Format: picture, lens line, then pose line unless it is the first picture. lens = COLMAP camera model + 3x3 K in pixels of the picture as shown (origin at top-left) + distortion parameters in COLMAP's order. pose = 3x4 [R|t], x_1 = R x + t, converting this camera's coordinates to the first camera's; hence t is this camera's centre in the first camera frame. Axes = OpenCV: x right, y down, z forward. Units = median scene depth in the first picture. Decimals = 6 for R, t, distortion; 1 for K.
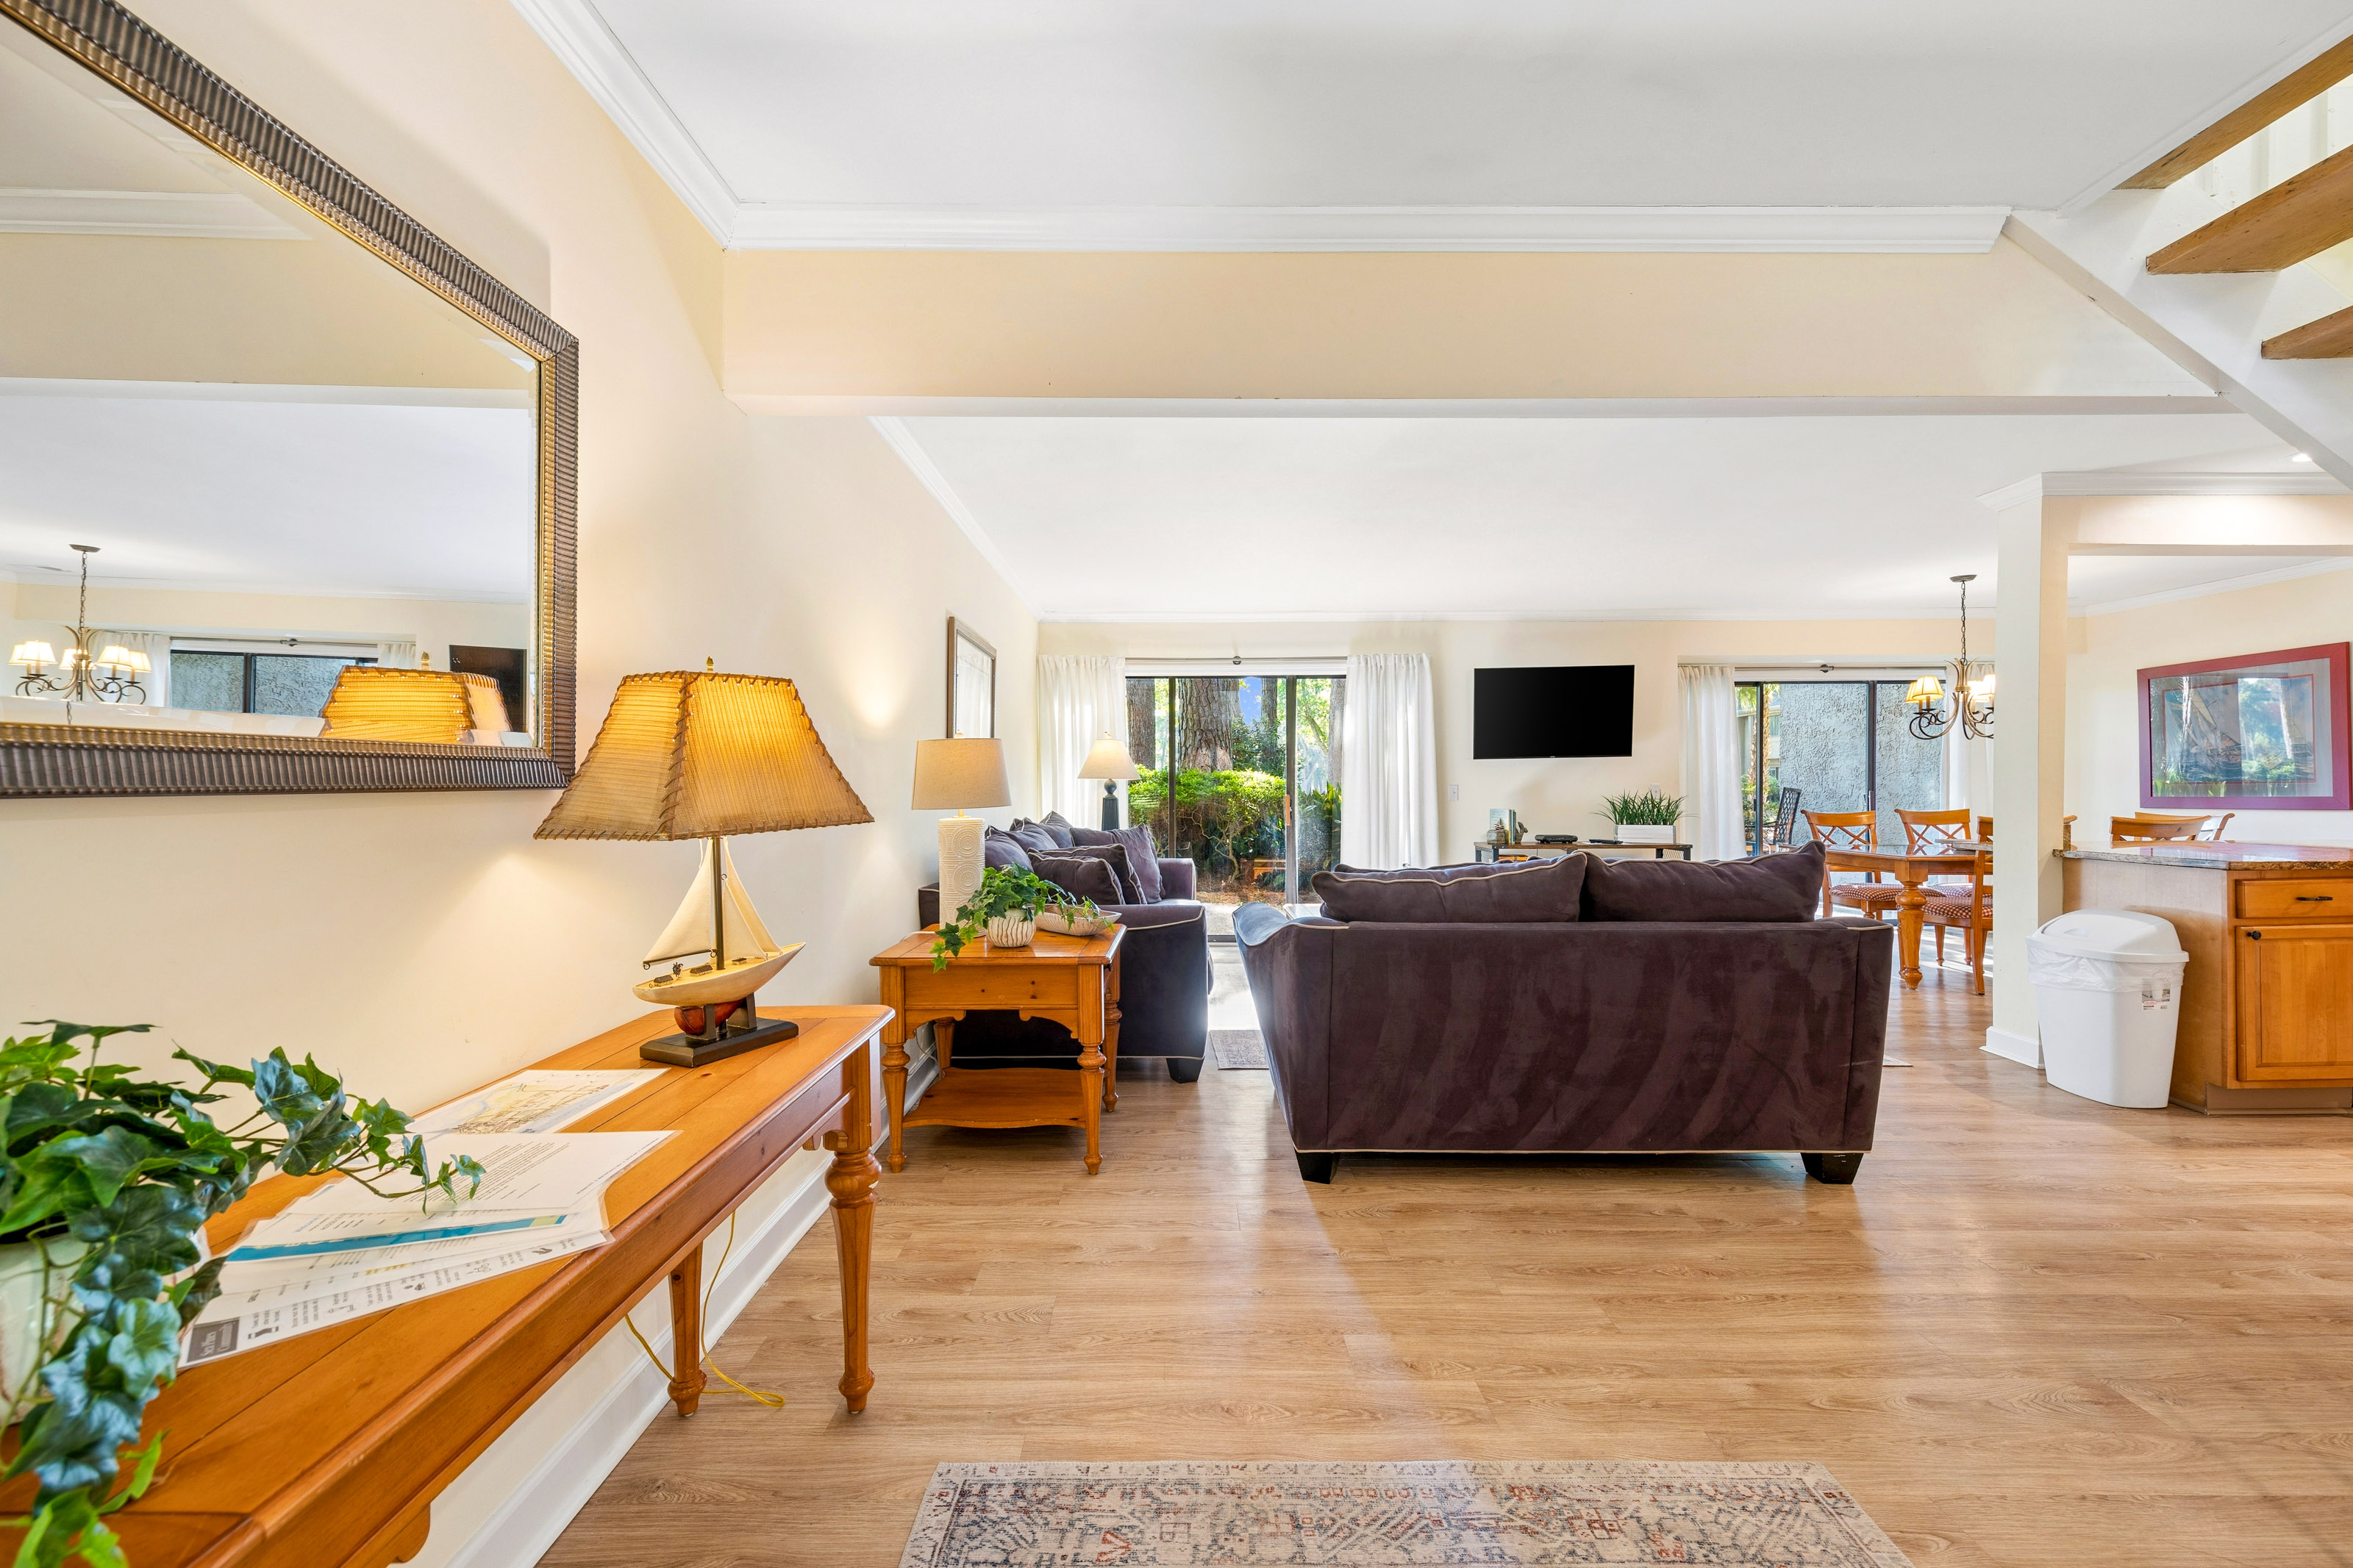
lens RADIAL K [[903.3, 0, 1182.5], [0, 903.3, 797.2], [0, 0, 1]] dist [0.003185, -0.003137]
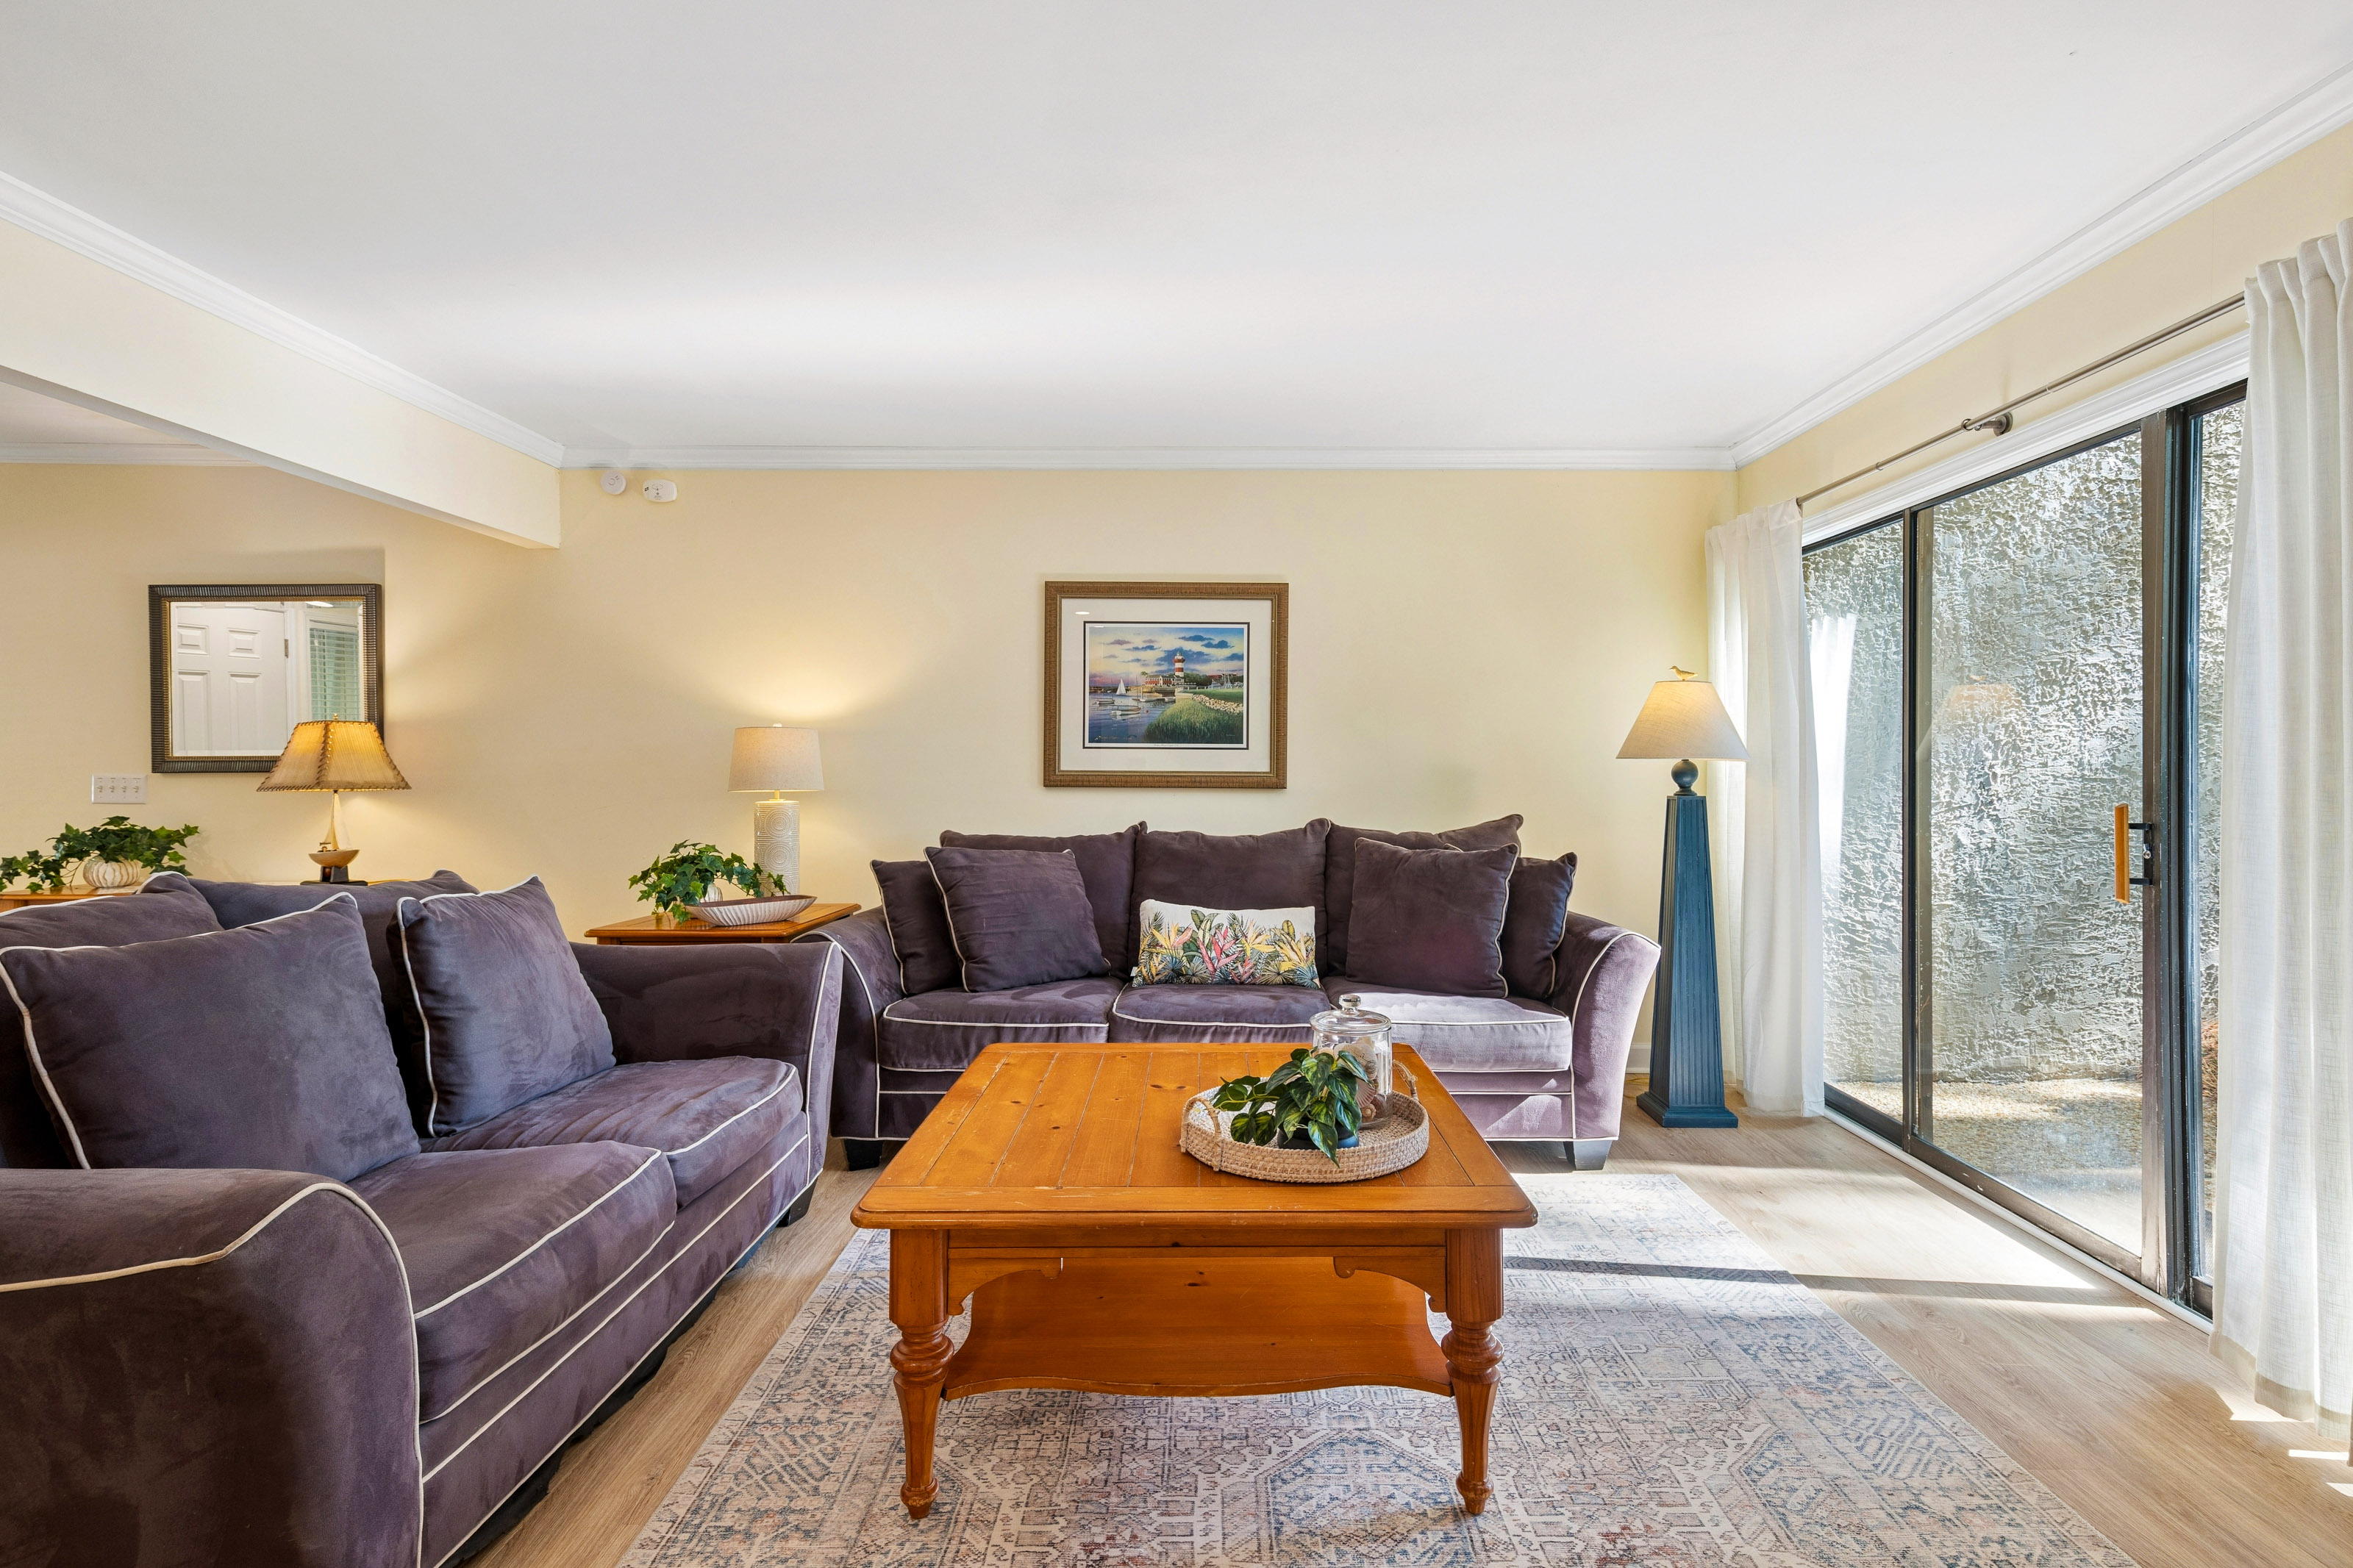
lens RADIAL K [[1106.6, 0, 1209.4], [0, 1106.6, 761.5], [0, 0, 1]] dist [0.011834, -0.004955]
pose [[0.008497, -0.003730, -0.999957, 0.516729], [-0.014808, 0.999883, -0.003856, -0.011654], [0.999854, 0.014840, 0.008441, 0.720736]]
